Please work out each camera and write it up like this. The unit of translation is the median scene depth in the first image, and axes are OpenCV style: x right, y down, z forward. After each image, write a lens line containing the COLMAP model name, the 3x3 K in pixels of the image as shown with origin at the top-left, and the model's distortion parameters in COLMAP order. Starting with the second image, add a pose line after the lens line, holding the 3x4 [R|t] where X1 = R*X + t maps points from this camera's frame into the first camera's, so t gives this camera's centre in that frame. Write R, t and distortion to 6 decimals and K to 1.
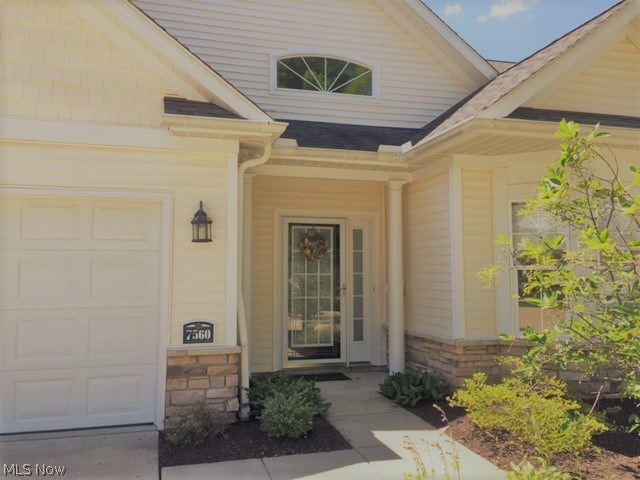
lens RADIAL K [[552.1, 0, 320.2], [0, 552.1, 234.4], [0, 0, 1]] dist [0.091205, -0.123980]
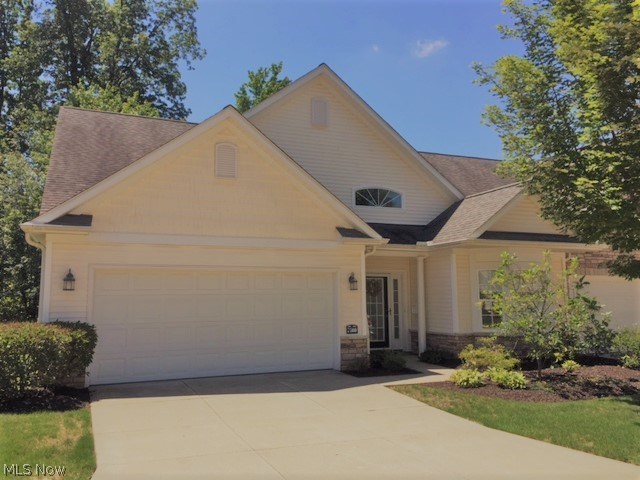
lens RADIAL K [[552.1, 0, 325.1], [0, 552.1, 234.3], [0, 0, 1]] dist [0.091205, -0.123980]
pose [[0.991926, 0.010183, 0.126406, -0.530719], [-0.004198, 0.998861, -0.047521, -0.092254], [-0.126746, 0.046607, 0.990840, -1.094974]]
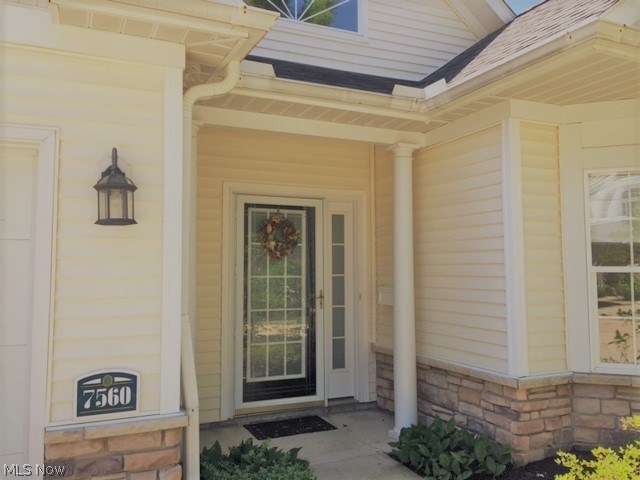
lens RADIAL K [[552.1, 0, 323.4], [0, 552.1, 233.2], [0, 0, 1]] dist [0.091205, -0.123980]
pose [[0.987486, 0.008776, 0.157462, -0.084814], [-0.009921, 0.999930, 0.006487, 0.014116], [-0.157394, -0.007968, 0.987504, 0.369060]]
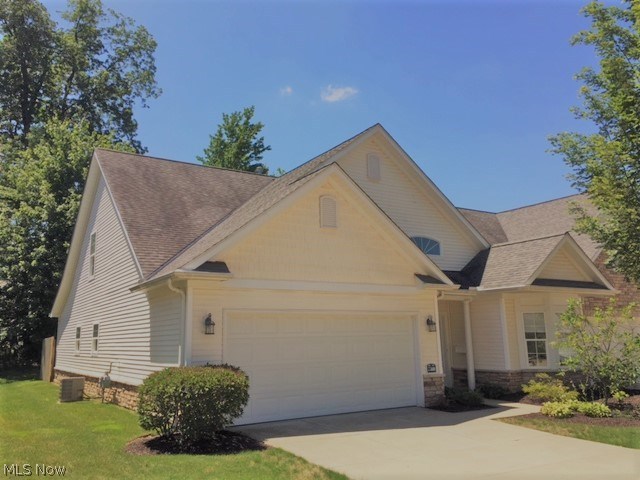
lens RADIAL K [[552.1, 0, 326.5], [0, 552.1, 236.4], [0, 0, 1]] dist [0.091205, -0.123980]
pose [[0.955764, 0.037613, 0.291720, -1.215374], [-0.004281, 0.993464, -0.114067, -0.108513], [-0.294104, 0.107773, 0.949678, -1.120925]]
